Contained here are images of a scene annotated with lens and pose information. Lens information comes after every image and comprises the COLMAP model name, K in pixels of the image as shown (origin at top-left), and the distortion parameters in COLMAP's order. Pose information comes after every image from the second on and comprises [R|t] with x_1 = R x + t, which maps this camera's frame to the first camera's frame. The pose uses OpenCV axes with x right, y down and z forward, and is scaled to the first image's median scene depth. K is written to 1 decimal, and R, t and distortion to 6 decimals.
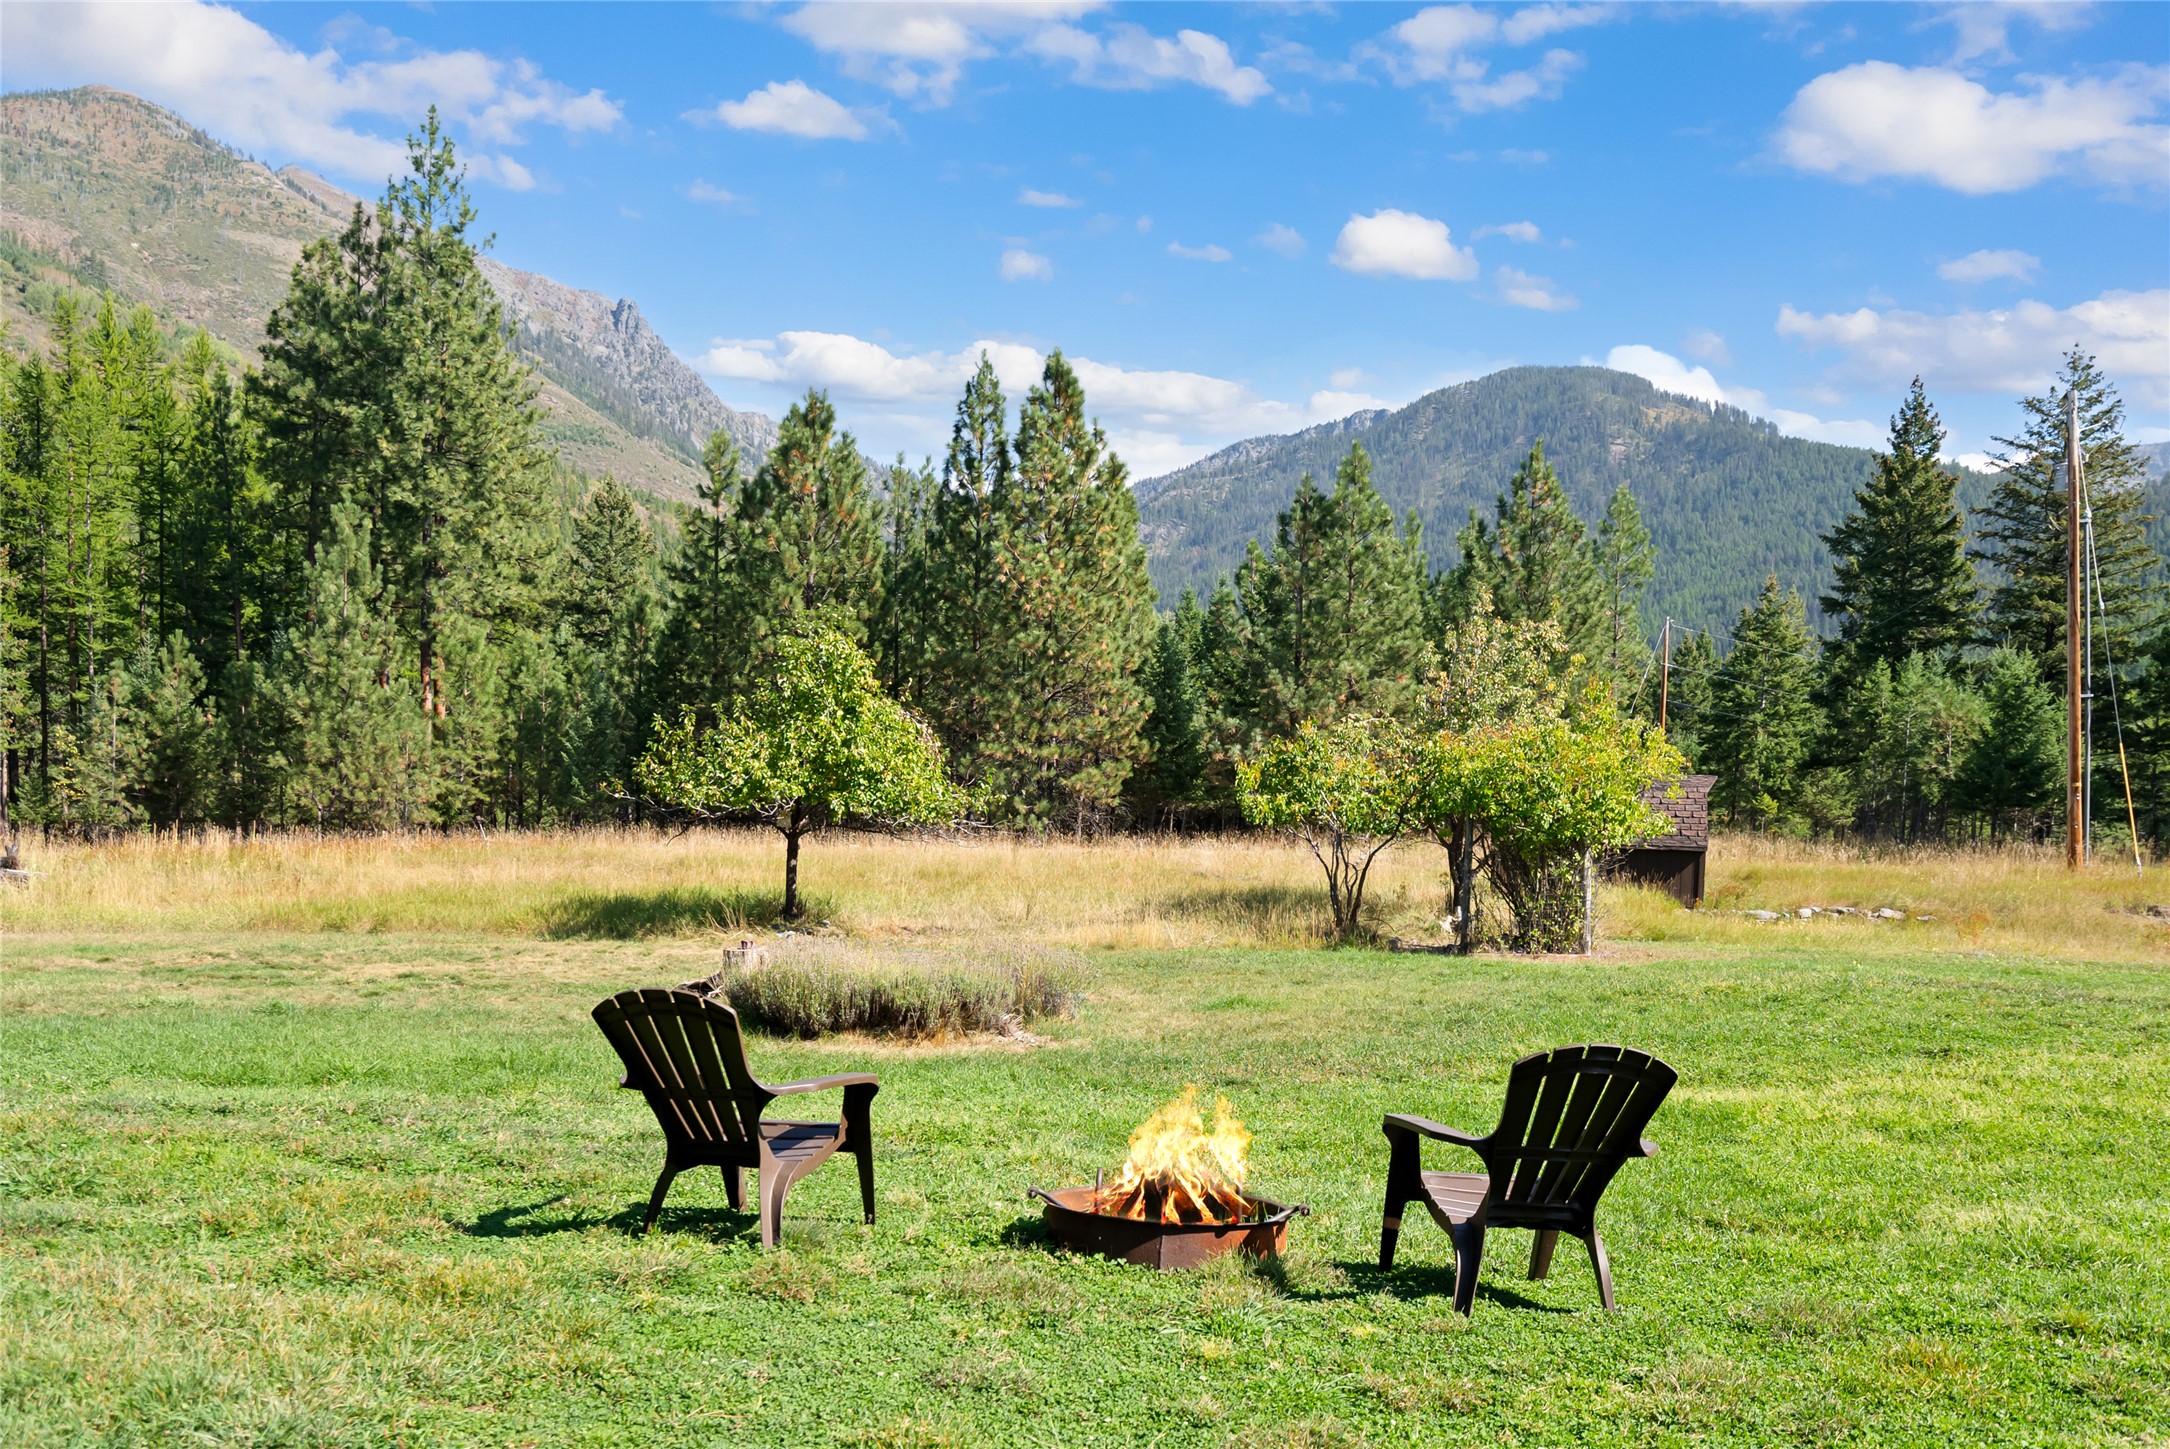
lens RADIAL K [[2046.2, 0, 1085.0], [0, 2046.2, 724.5], [0, 0, 1]] dist [0.013260, -0.000456]
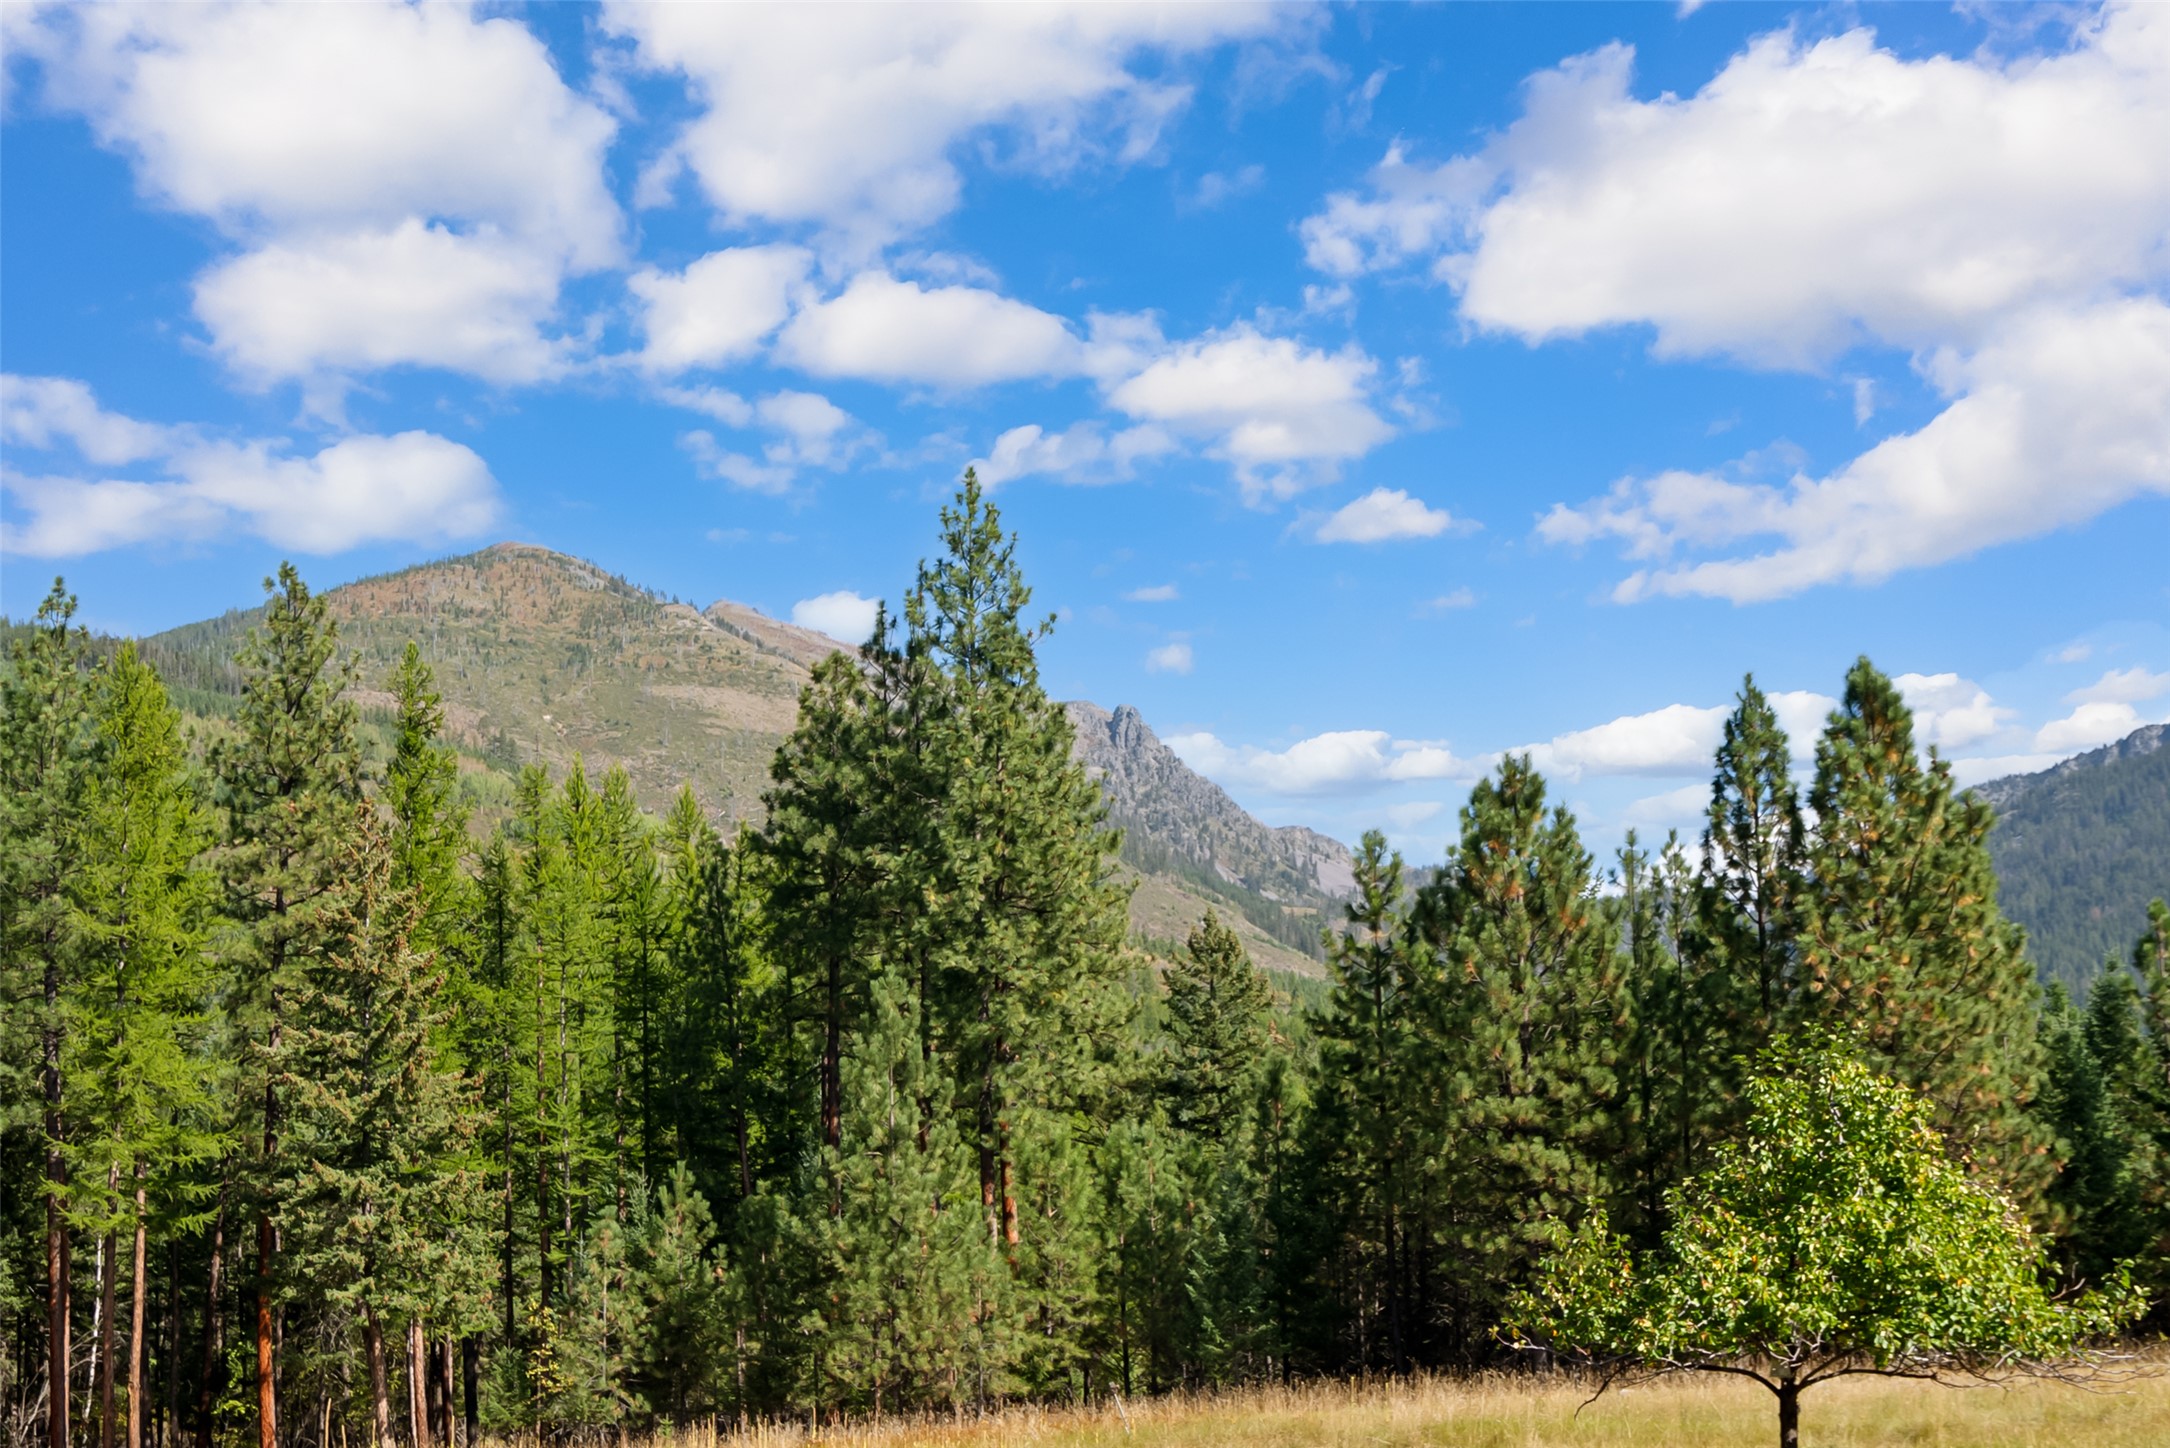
lens RADIAL K [[2532.8, 0, 1085.0], [0, 2532.8, 724.0], [0, 0, 1]] dist [0.012530, 0.022398]
pose [[0.973556, -0.117506, -0.195913, -0.087404], [0.077634, 0.976710, -0.200028, -0.003789], [0.214854, 0.179529, 0.960004, 0.076457]]
